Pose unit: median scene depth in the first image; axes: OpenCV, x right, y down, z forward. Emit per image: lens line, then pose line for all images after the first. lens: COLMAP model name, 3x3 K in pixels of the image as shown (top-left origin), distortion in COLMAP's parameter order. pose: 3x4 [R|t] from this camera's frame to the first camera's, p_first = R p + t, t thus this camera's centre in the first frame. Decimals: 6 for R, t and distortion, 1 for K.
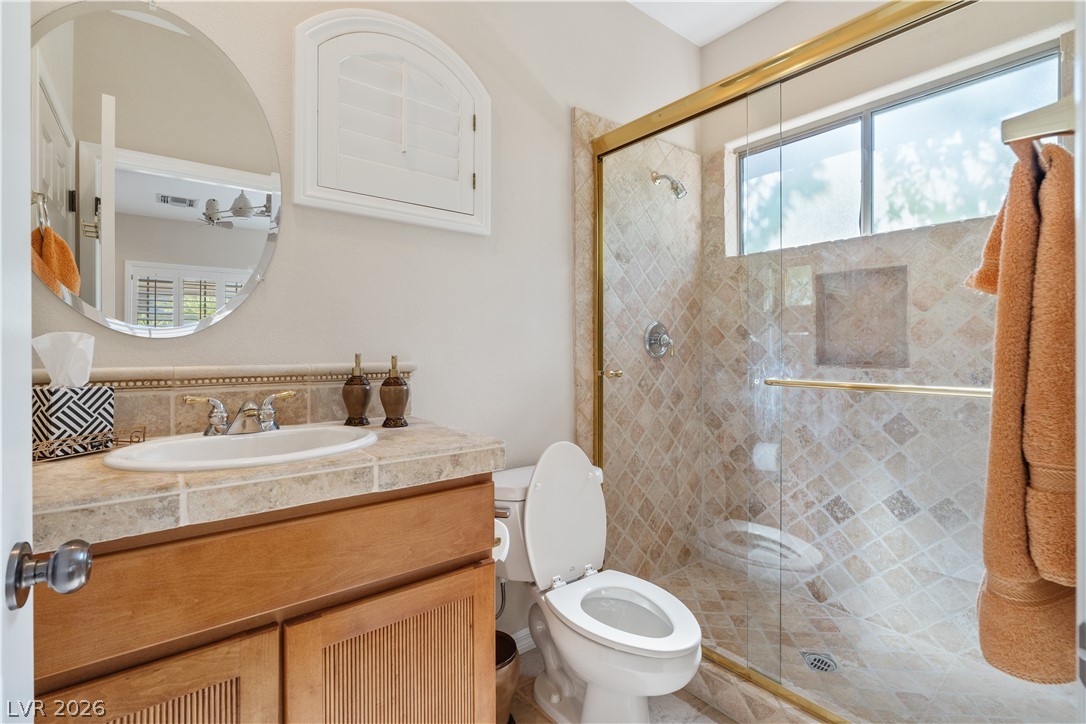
lens RADIAL K [[497.9, 0, 560.3], [0, 497.9, 343.8], [0, 0, 1]] dist [0.000891, 0.000618]
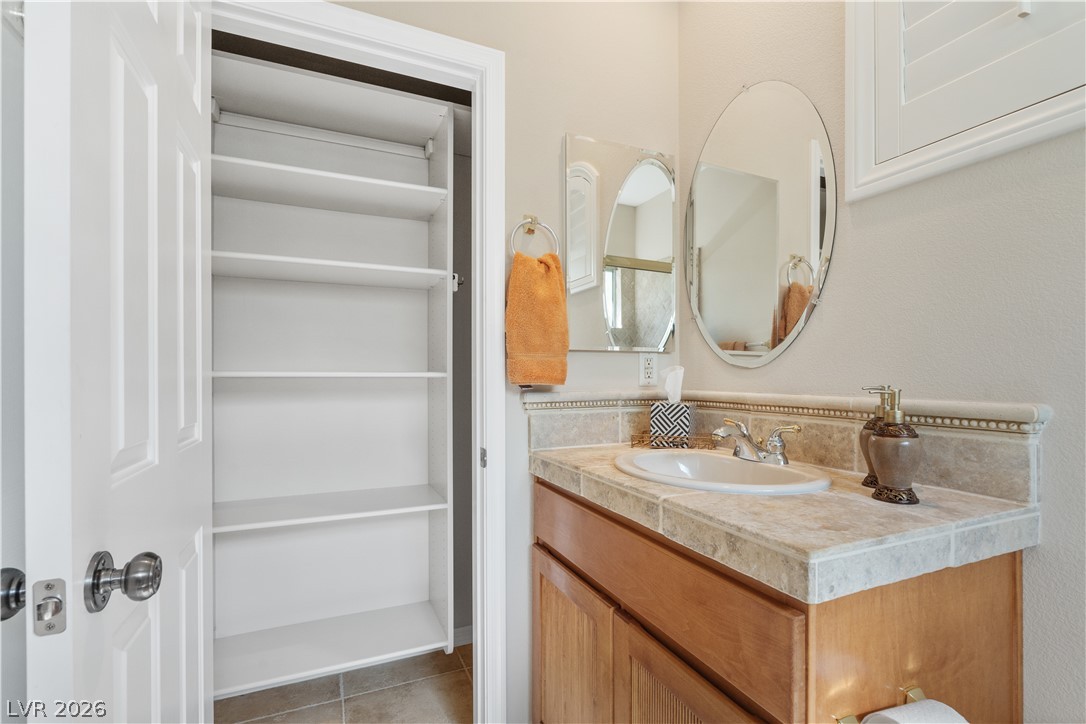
lens RADIAL K [[497.9, 0, 538.8], [0, 497.9, 378.5], [0, 0, 1]] dist [0.000891, 0.000618]
pose [[-0.273709, 0.004036, -0.961804, 0.556003], [0.007349, 0.999971, 0.002104, 0.007312], [0.961784, -0.006492, -0.273731, 1.007918]]
